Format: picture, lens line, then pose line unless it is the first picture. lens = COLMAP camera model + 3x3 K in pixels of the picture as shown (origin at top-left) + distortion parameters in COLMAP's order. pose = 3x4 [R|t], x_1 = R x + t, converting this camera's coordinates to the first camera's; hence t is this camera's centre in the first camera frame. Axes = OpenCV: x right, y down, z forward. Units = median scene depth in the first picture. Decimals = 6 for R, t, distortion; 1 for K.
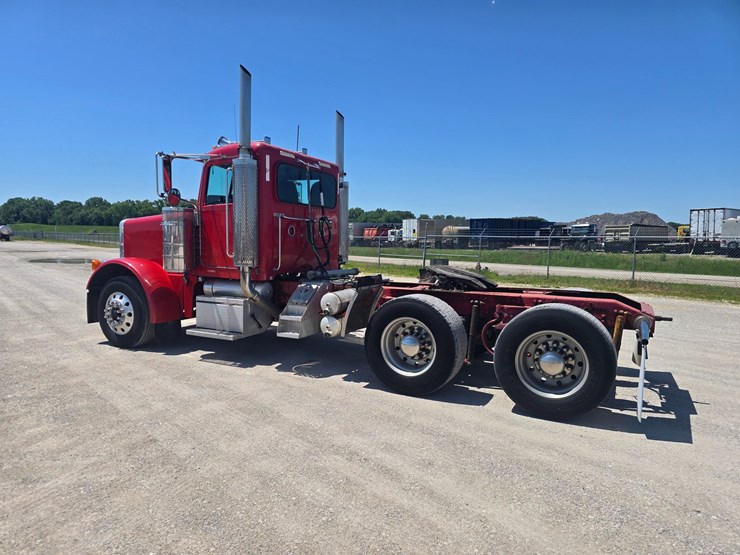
lens RADIAL K [[495.3, 0, 363.6], [0, 495.3, 289.8], [0, 0, 1]] dist [0.066597, -0.065256]
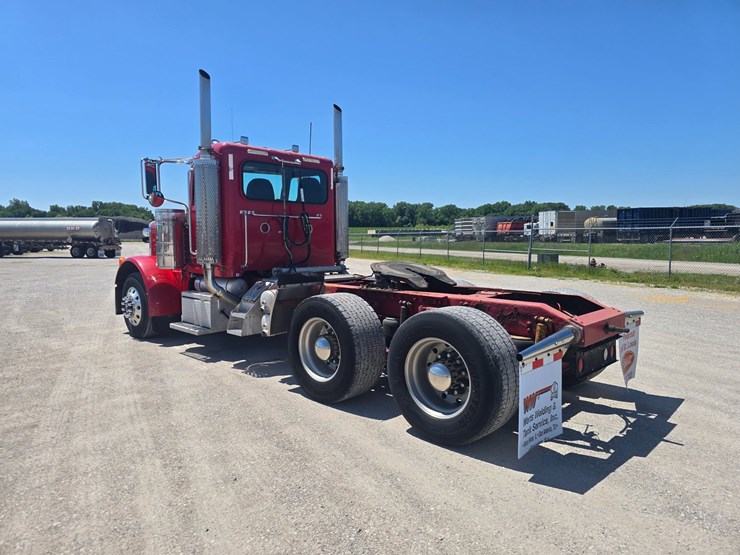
lens RADIAL K [[495.3, 0, 361.6], [0, 495.3, 277.0], [0, 0, 1]] dist [0.063721, -0.064624]
pose [[0.957050, 0.006095, -0.289859, 0.335836], [-0.011404, 0.999797, -0.016631, -0.005155], [0.289699, 0.019222, 0.956925, 0.100116]]
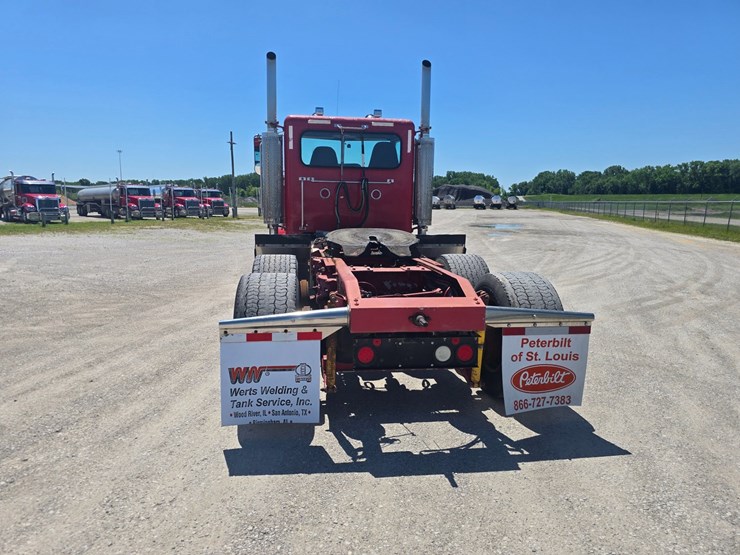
lens RADIAL K [[495.3, 0, 361.6], [0, 495.3, 277.0], [0, 0, 1]] dist [0.063721, -0.064624]
pose [[0.575316, 0.113981, -0.809950, 0.800648], [-0.084039, 0.993239, 0.080080, -0.030988], [0.813602, 0.021996, 0.581006, 0.446808]]
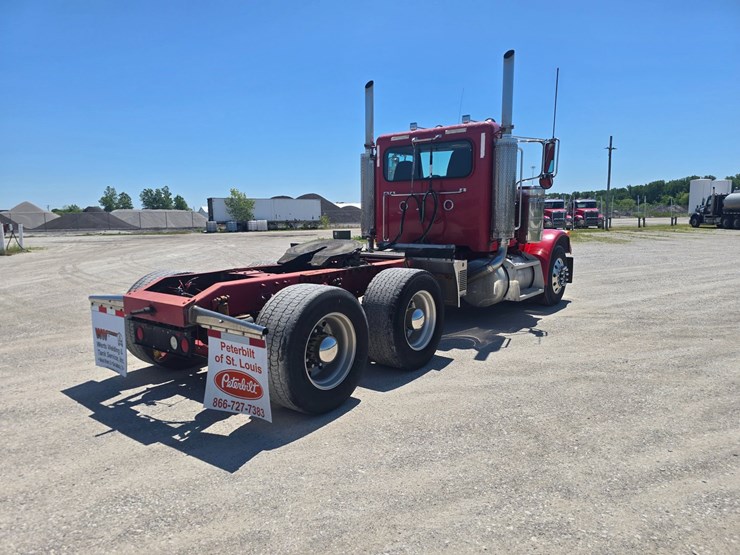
lens RADIAL K [[495.3, 0, 363.6], [0, 495.3, 289.8], [0, 0, 1]] dist [0.066597, -0.065256]
pose [[-0.176471, 0.134347, -0.975094, 0.989976], [-0.086202, 0.984726, 0.151274, -0.094933], [0.980524, 0.110751, -0.162194, 1.123626]]
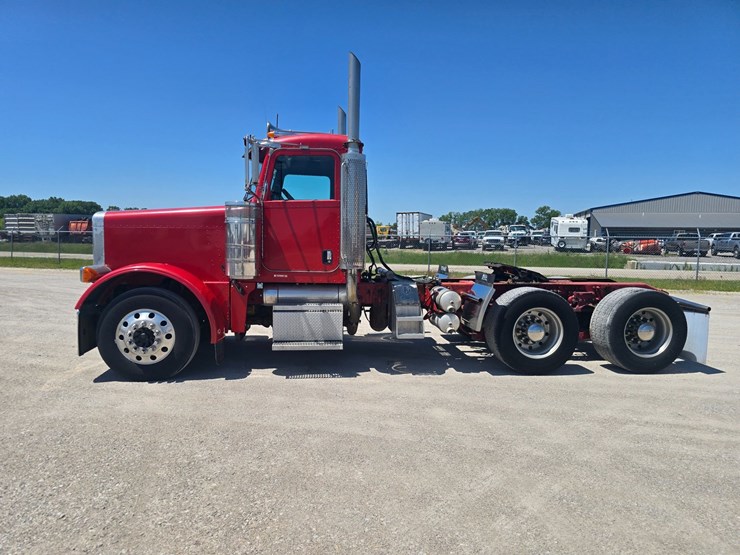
lens RADIAL K [[495.3, 0, 363.6], [0, 495.3, 289.8], [0, 0, 1]] dist [0.066597, -0.065256]
pose [[0.833313, -0.057830, 0.549769, -0.677889], [0.053265, 0.998285, 0.024273, -0.027014], [-0.550230, 0.009057, 0.834964, 0.196404]]
